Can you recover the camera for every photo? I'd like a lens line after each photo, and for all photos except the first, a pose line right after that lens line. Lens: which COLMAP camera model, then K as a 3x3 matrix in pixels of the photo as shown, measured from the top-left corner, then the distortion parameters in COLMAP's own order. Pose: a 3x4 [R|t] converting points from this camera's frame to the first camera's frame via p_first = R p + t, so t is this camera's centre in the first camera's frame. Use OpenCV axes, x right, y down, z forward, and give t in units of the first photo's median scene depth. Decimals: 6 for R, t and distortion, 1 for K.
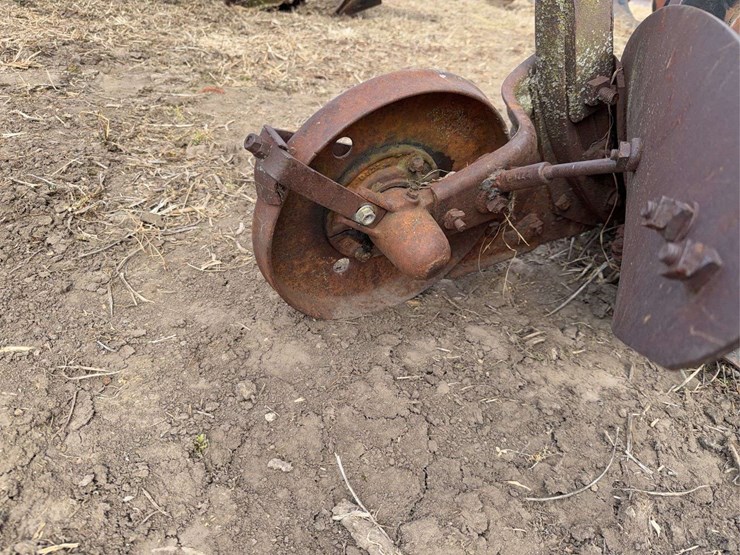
lens RADIAL K [[517.5, 0, 370.6], [0, 517.5, 279.4], [0, 0, 1]] dist [0.040558, -0.060557]
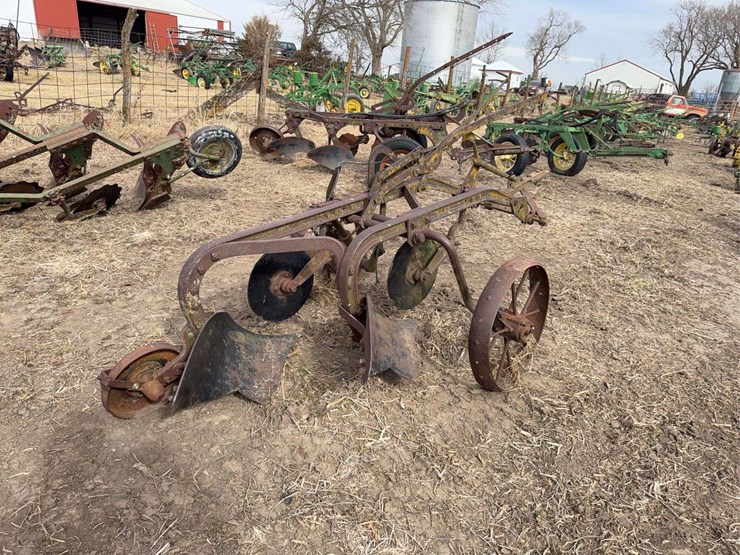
lens RADIAL K [[518.2, 0, 364.3], [0, 518.2, 276.8], [0, 0, 1]] dist [0.033949, -0.045930]
pose [[0.951519, -0.157439, 0.264243, 0.426203], [0.194337, 0.973603, -0.119713, -0.080363], [-0.238420, 0.165261, 0.956998, -1.891993]]
